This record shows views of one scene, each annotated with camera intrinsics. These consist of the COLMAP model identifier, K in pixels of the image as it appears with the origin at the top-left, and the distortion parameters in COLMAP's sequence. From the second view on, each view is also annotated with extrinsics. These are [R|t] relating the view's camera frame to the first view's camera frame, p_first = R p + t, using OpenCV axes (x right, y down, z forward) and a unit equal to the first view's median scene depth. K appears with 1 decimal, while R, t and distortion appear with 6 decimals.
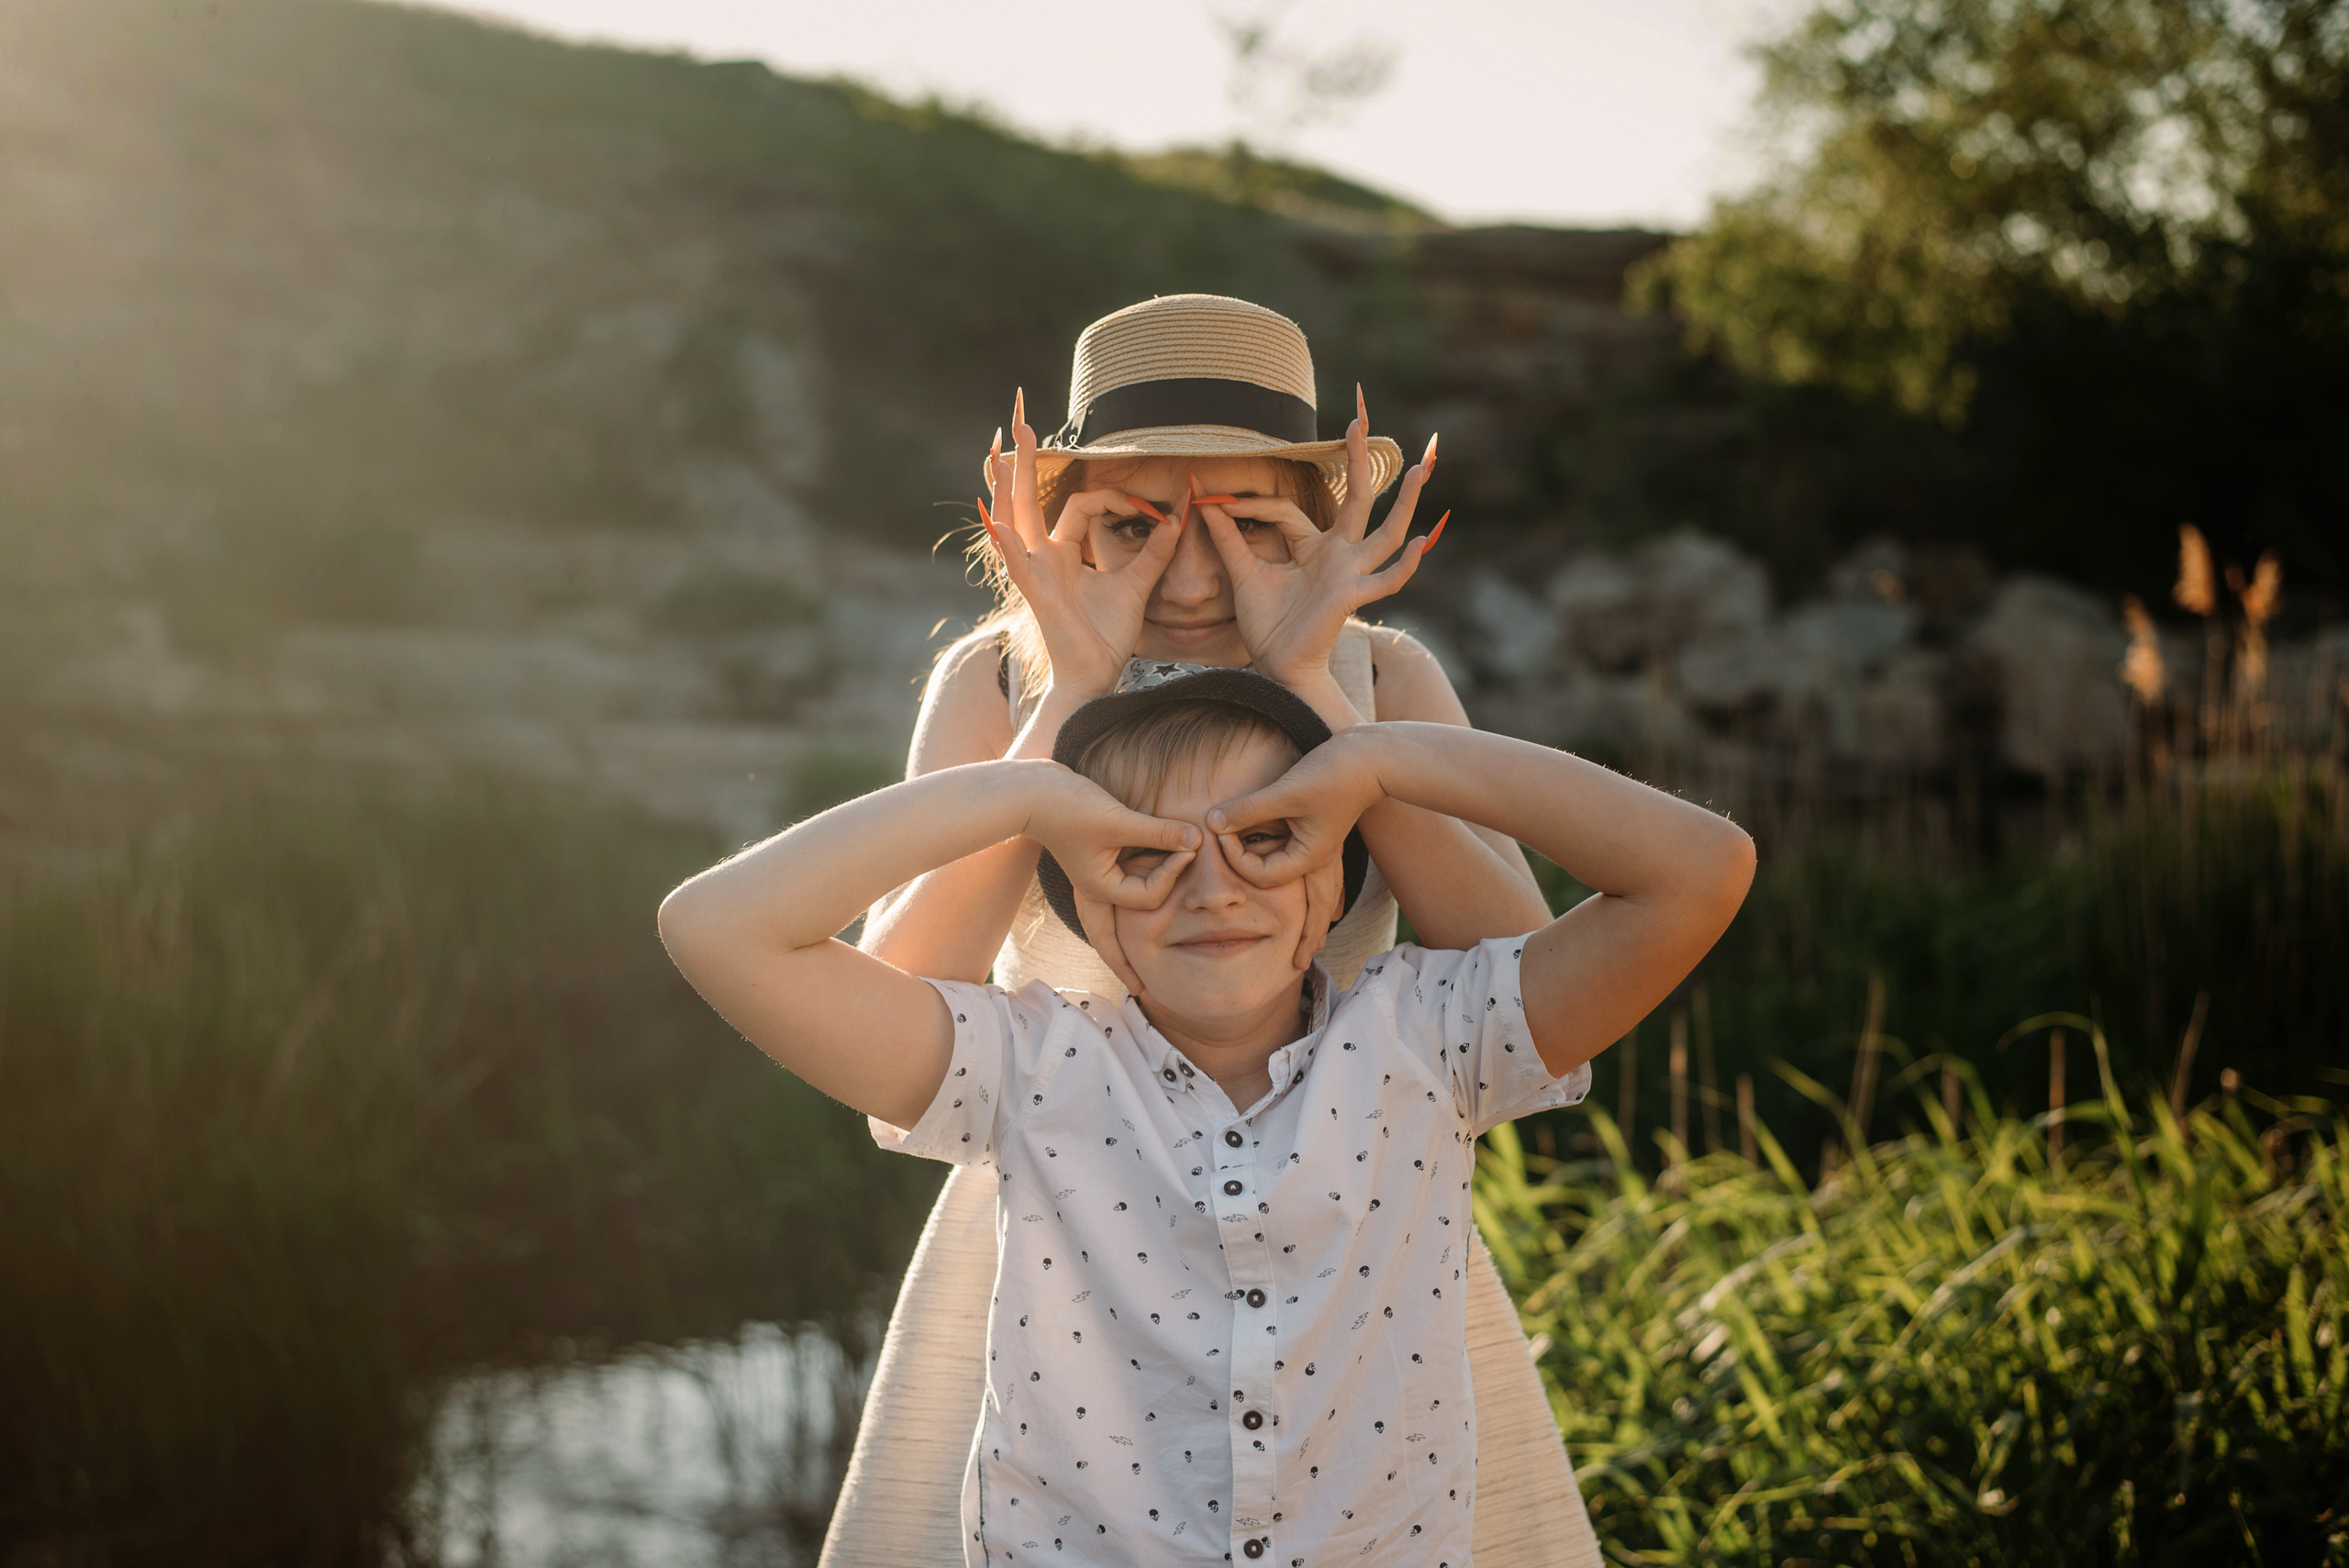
lens RADIAL K [[3490.8, 0, 1159.5], [0, 3490.8, 788.3], [0, 0, 1]] dist [-0.091363, 0.000000]
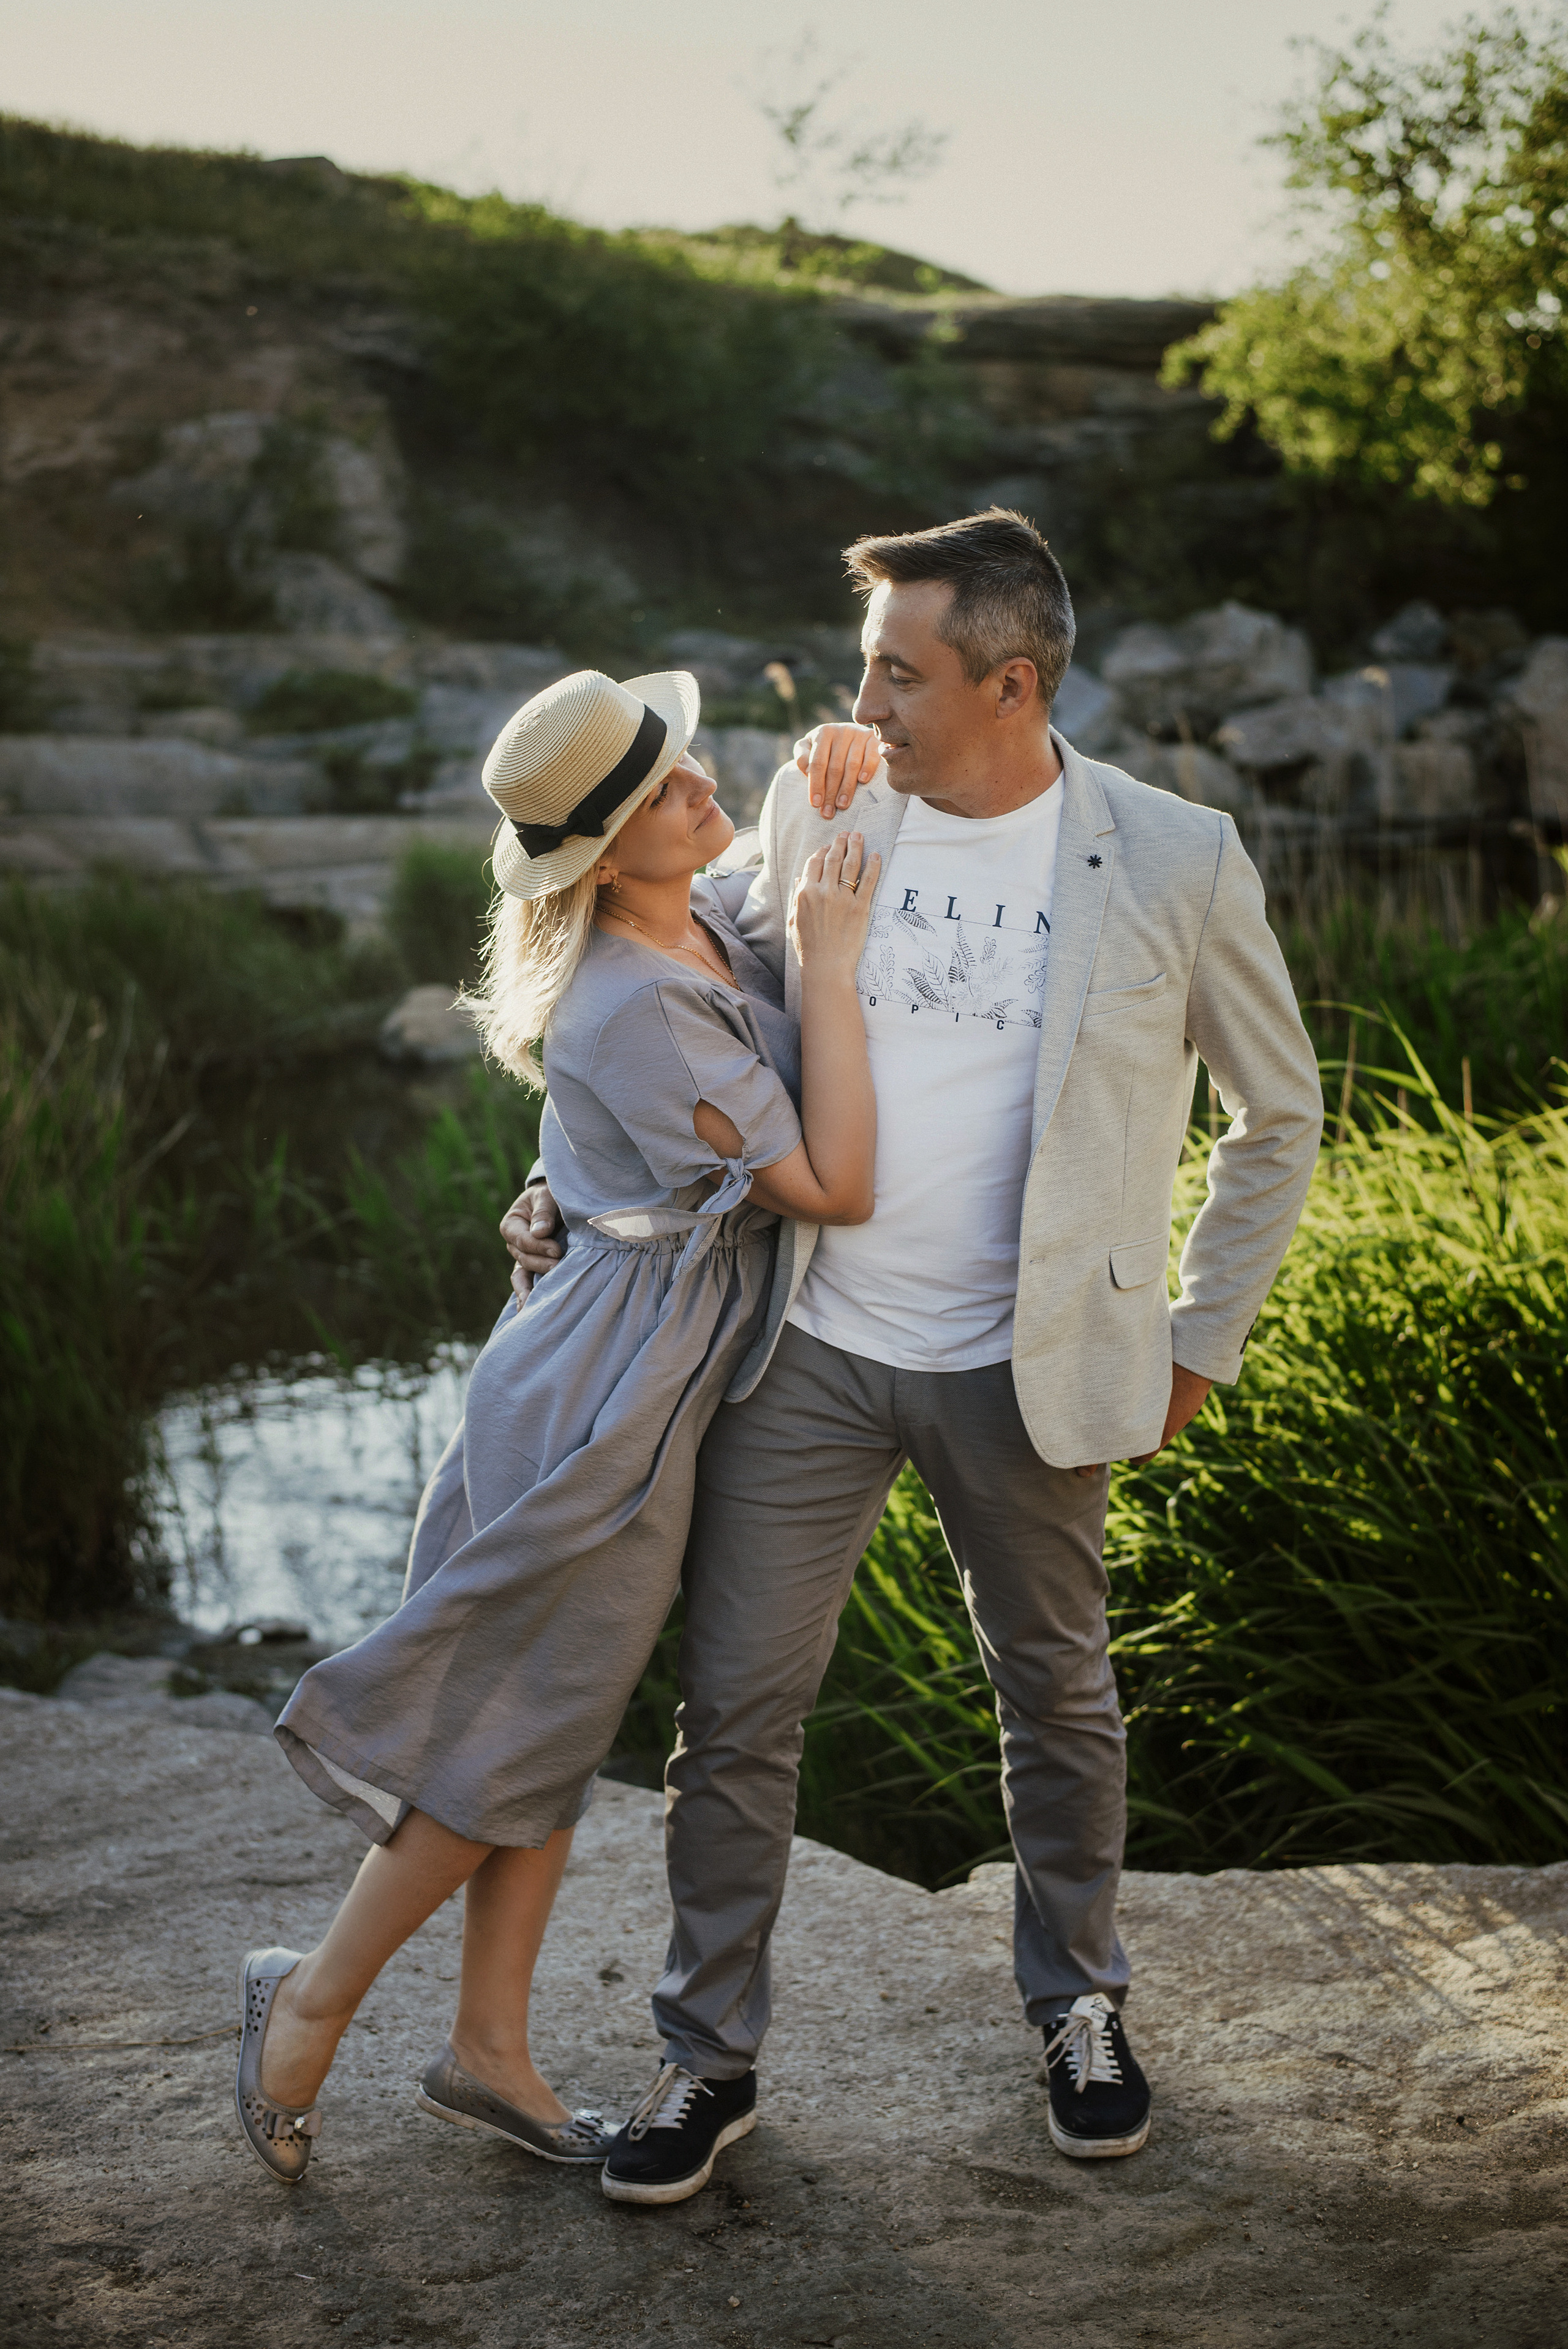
lens RADIAL K [[3490.4, 0, 709.2], [0, 3490.4, 1183.3], [0, 0, 1]] dist [-0.091363, 0.000000]
pose [[0.999592, -0.028144, -0.004816, -0.005968], [0.028474, 0.995095, 0.094740, -0.003258], [0.002126, -0.094838, 0.995490, -0.061639]]
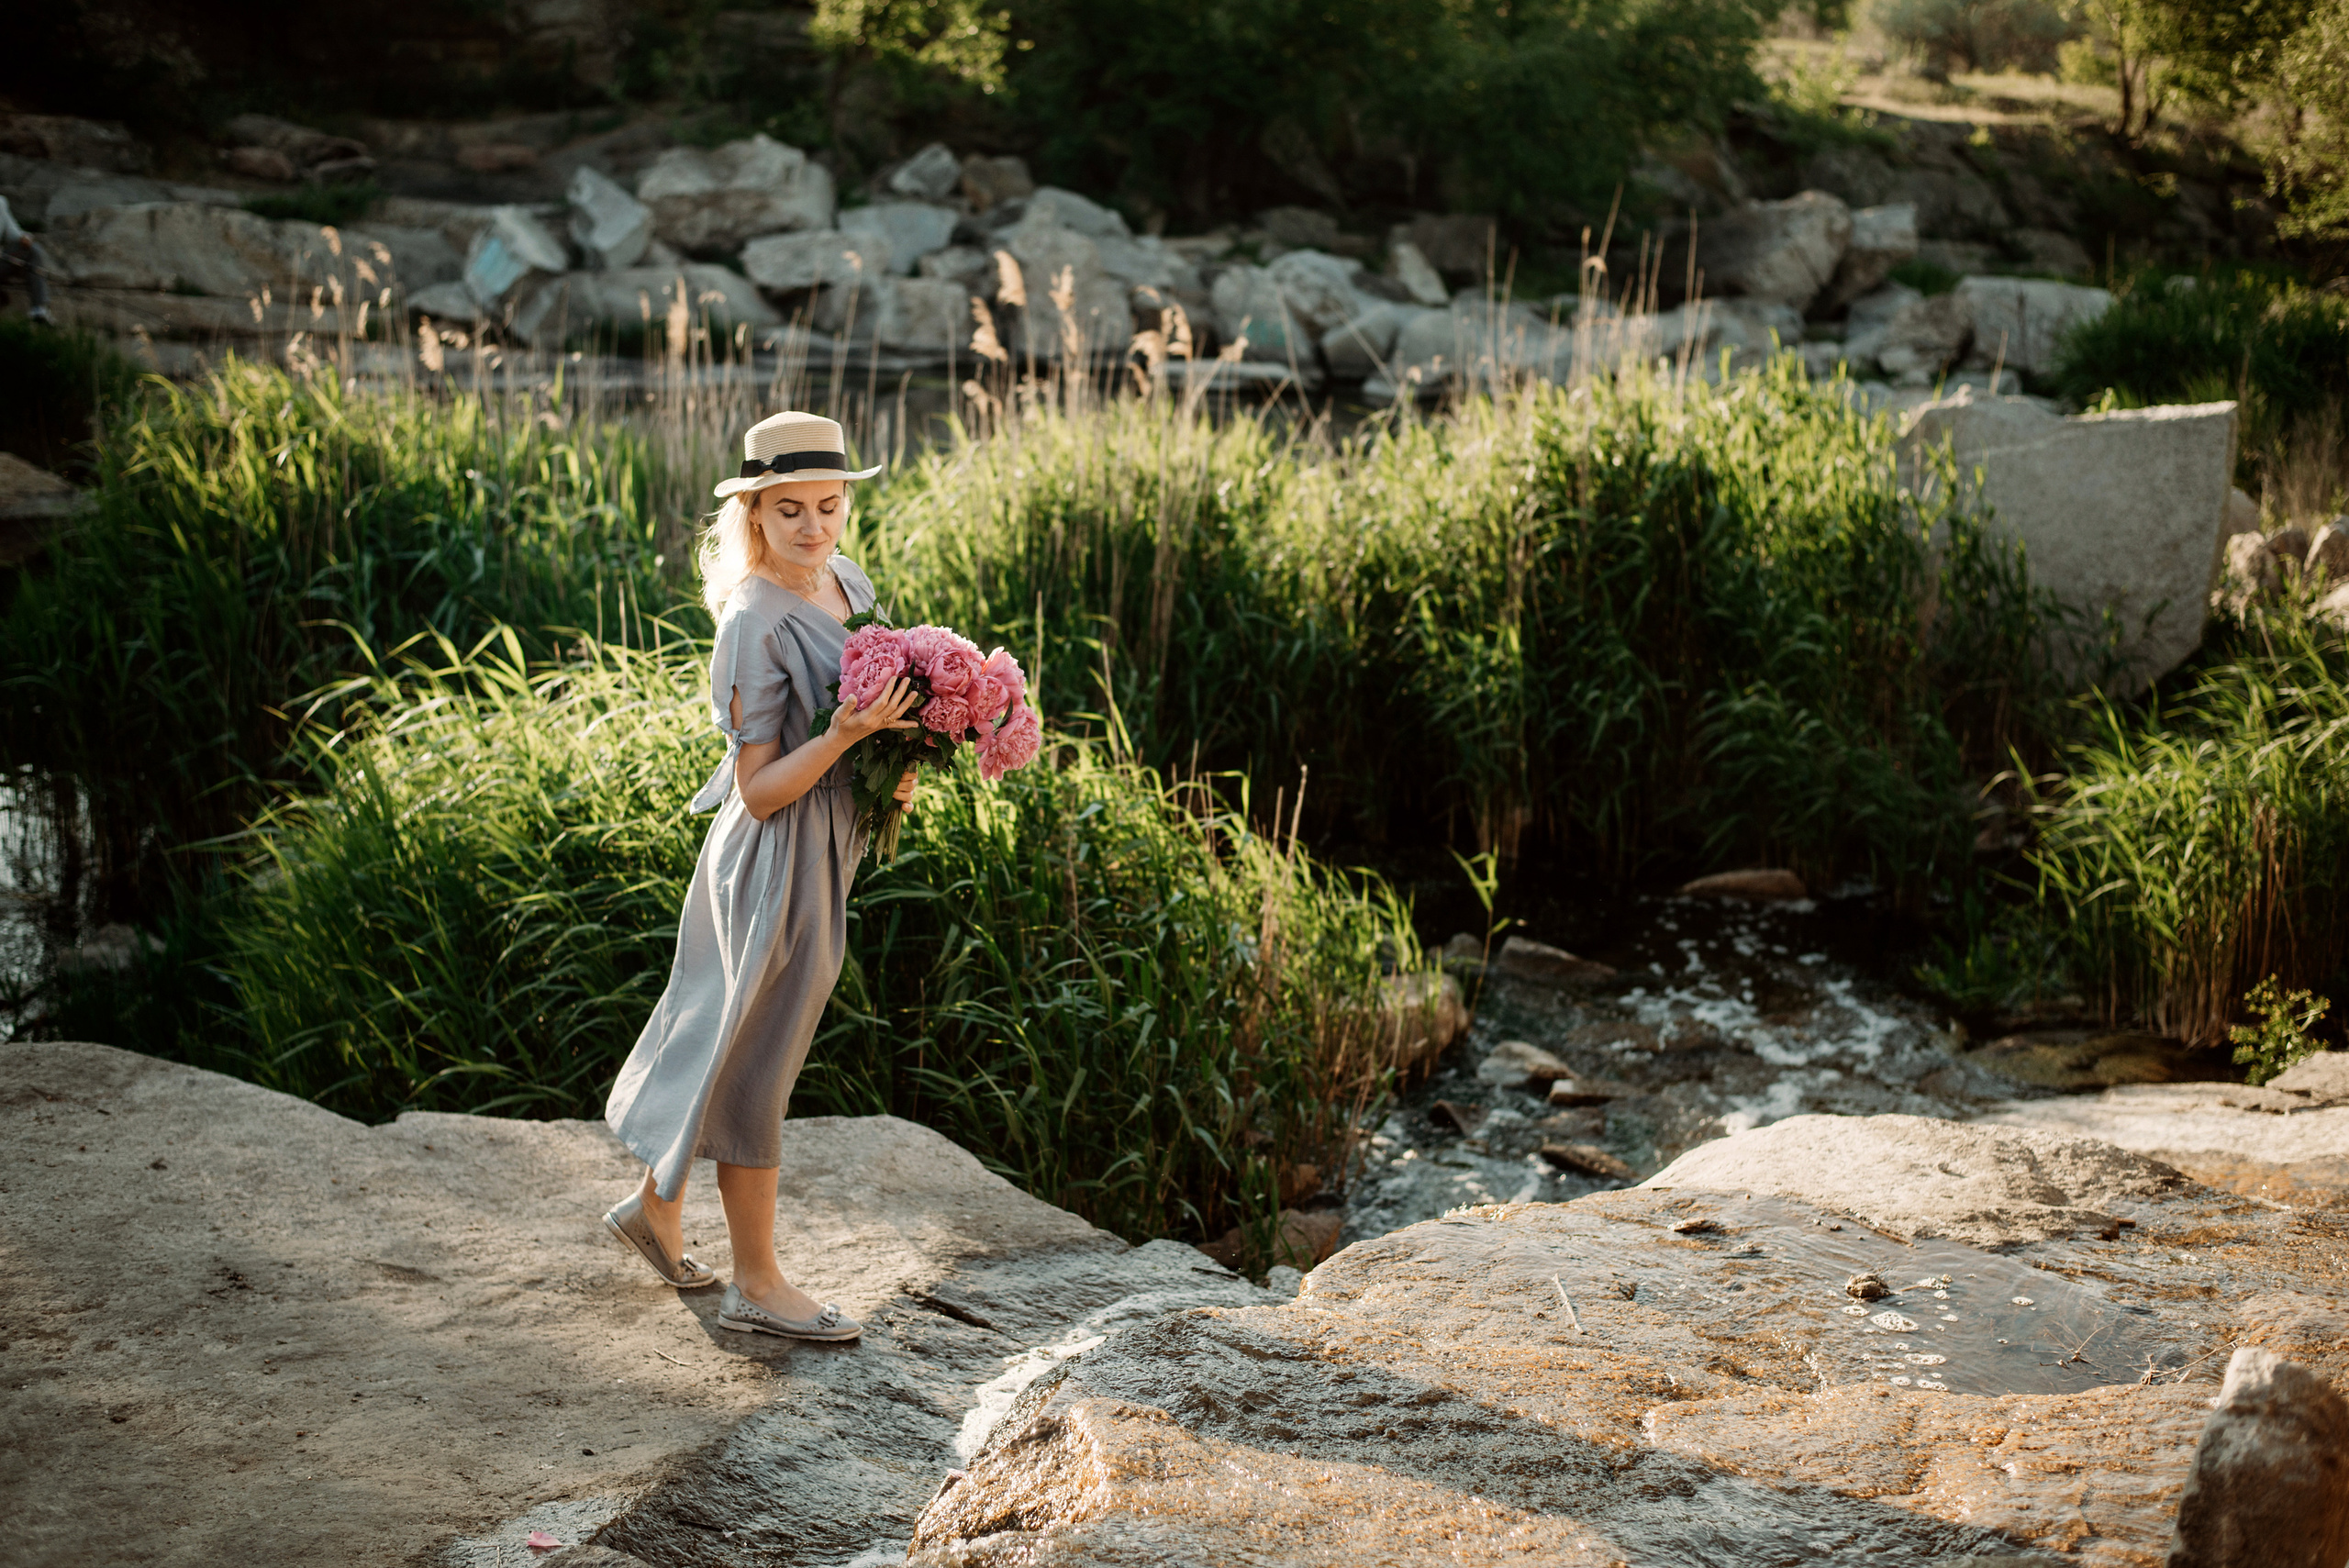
lens RADIAL K [[3490.8, 0, 1158.9], [0, 3490.8, 785.0], [0, 0, 1]] dist [-0.091363, 0.000000]
pose [[0.968197, 0.013555, 0.249821, -0.005075], [-0.047028, 0.990593, 0.128510, -0.015211], [-0.245728, -0.136172, 0.959726, -0.162542]]
